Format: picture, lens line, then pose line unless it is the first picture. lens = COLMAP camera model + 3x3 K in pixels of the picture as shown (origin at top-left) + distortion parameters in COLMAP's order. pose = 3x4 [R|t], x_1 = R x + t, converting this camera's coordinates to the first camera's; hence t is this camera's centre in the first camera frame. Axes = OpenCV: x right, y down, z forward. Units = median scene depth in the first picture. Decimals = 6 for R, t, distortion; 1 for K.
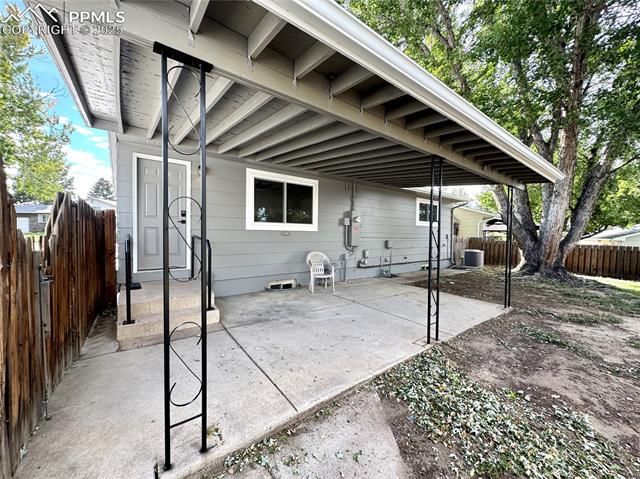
lens RADIAL K [[254.2, 0, 320.9], [0, 254.2, 240.4], [0, 0, 1]] dist [0.002462, -0.000103]
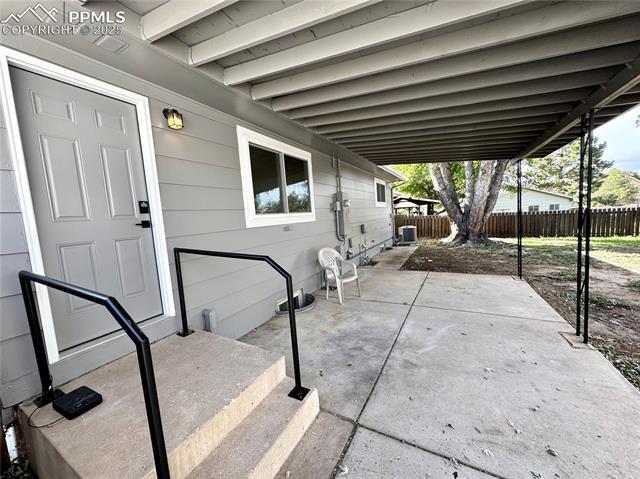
lens RADIAL K [[254.2, 0, 321.9], [0, 254.2, 238.7], [0, 0, 1]] dist [0.002462, -0.000103]
pose [[0.900248, -0.114609, 0.420023, -0.373282], [0.092909, 0.993080, 0.071841, -0.041409], [-0.425349, -0.025651, 0.904666, 0.347798]]
